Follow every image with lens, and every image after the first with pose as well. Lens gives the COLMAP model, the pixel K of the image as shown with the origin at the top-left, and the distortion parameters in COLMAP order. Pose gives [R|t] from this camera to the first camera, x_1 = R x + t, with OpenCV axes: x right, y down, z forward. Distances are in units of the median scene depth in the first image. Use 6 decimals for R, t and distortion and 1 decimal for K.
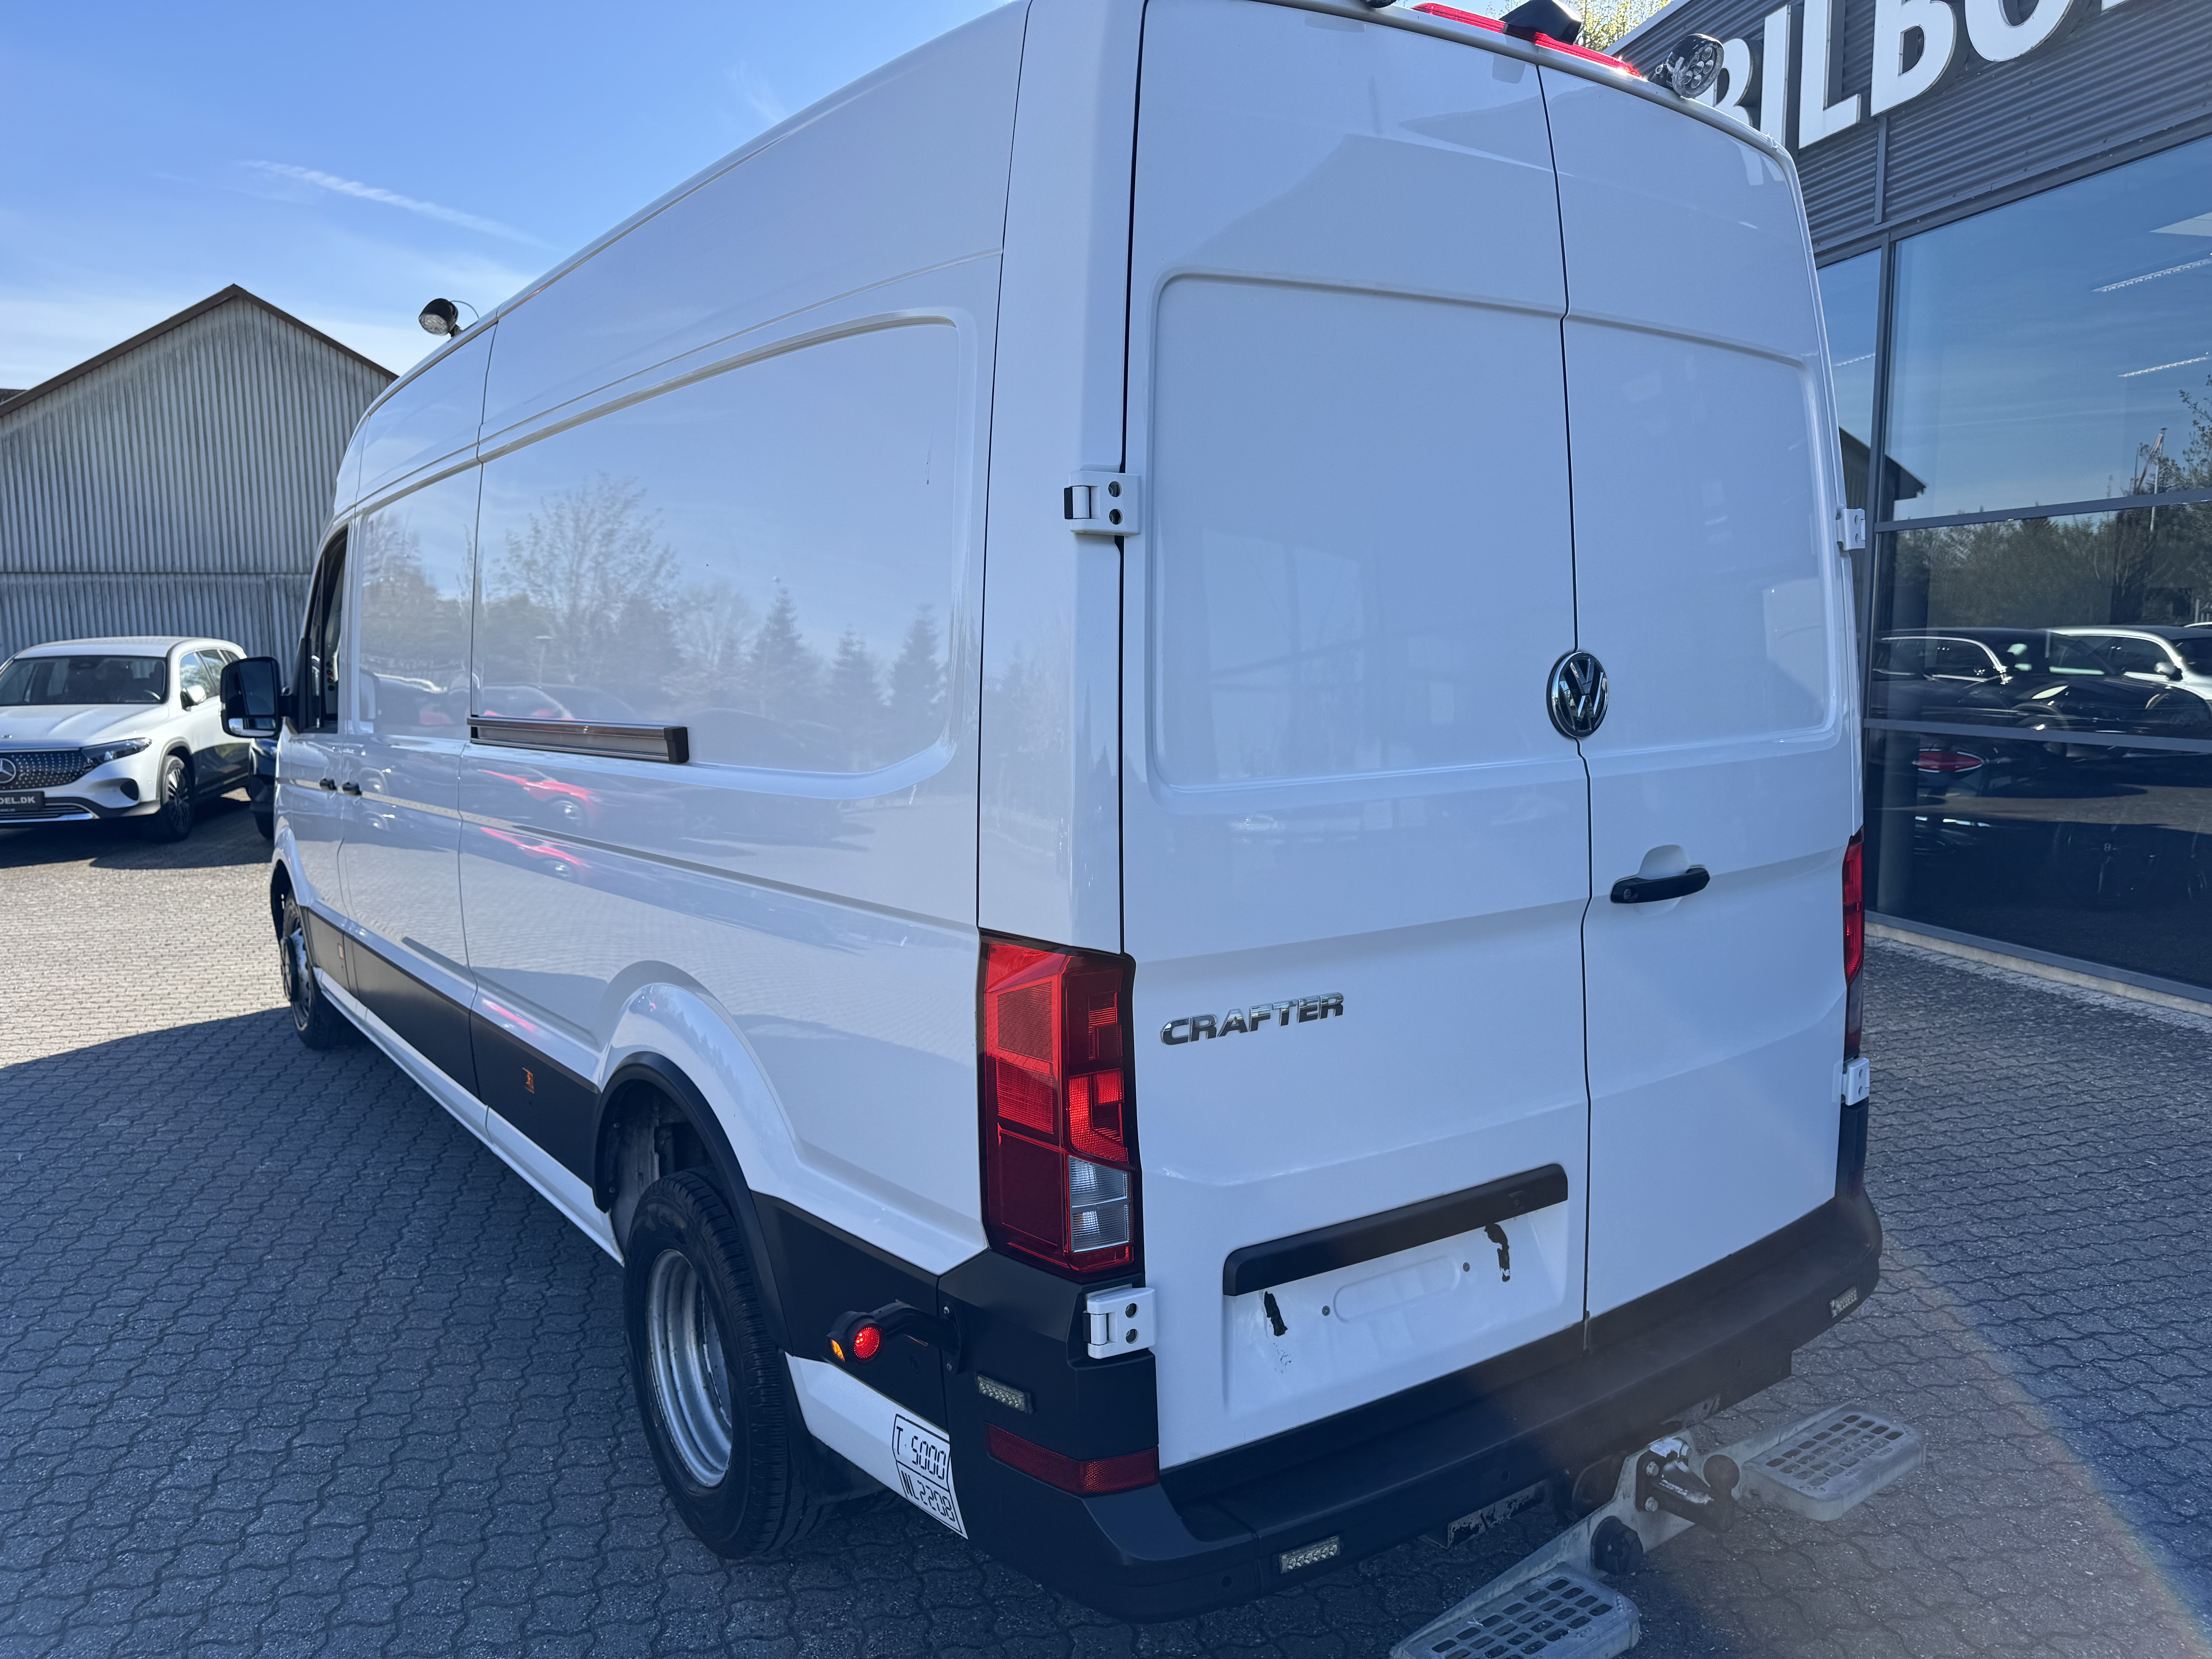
lens RADIAL K [[1537.5, 0, 1092.9], [0, 1537.5, 840.3], [0, 0, 1]] dist [-0.009618, -0.009537]
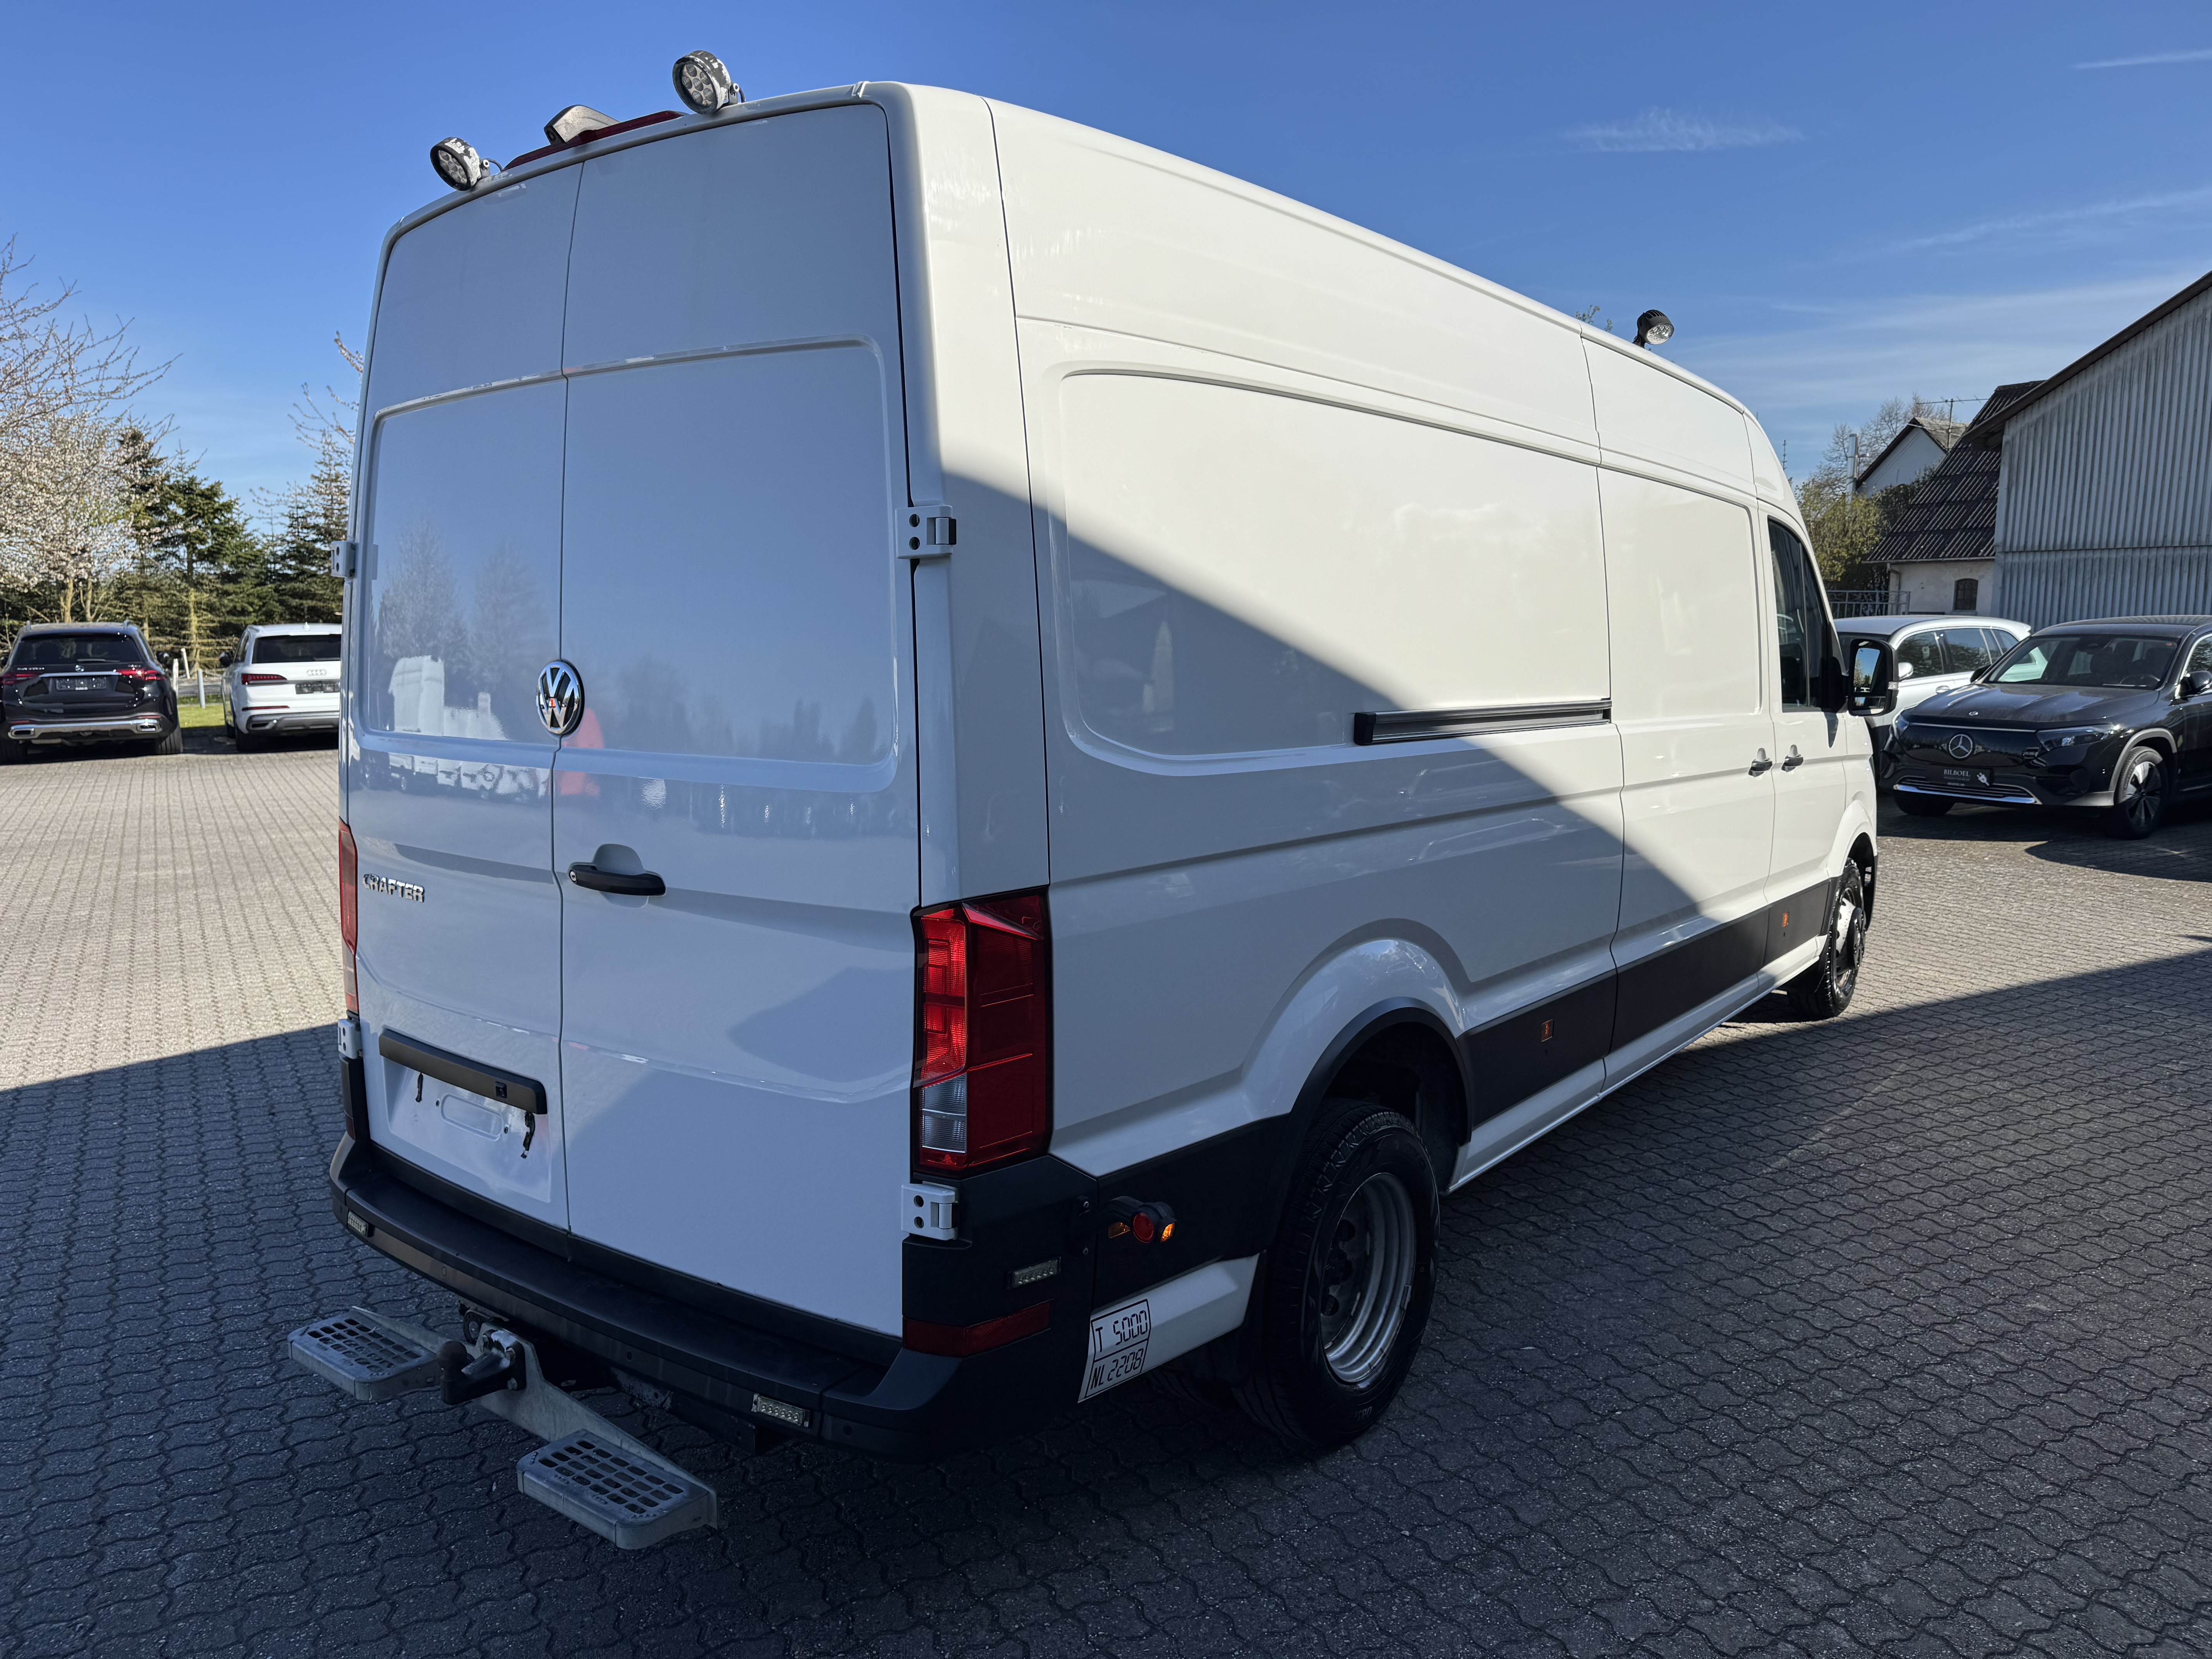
lens RADIAL K [[1537.5, 0, 1096.4], [0, 1537.5, 824.8], [0, 0, 1]] dist [-0.009618, -0.009537]
pose [[0.297741, 0.131862, -0.945496, 0.129323], [-0.124124, 0.987354, 0.098613, -0.013839], [0.946543, 0.087998, 0.310343, 0.083234]]
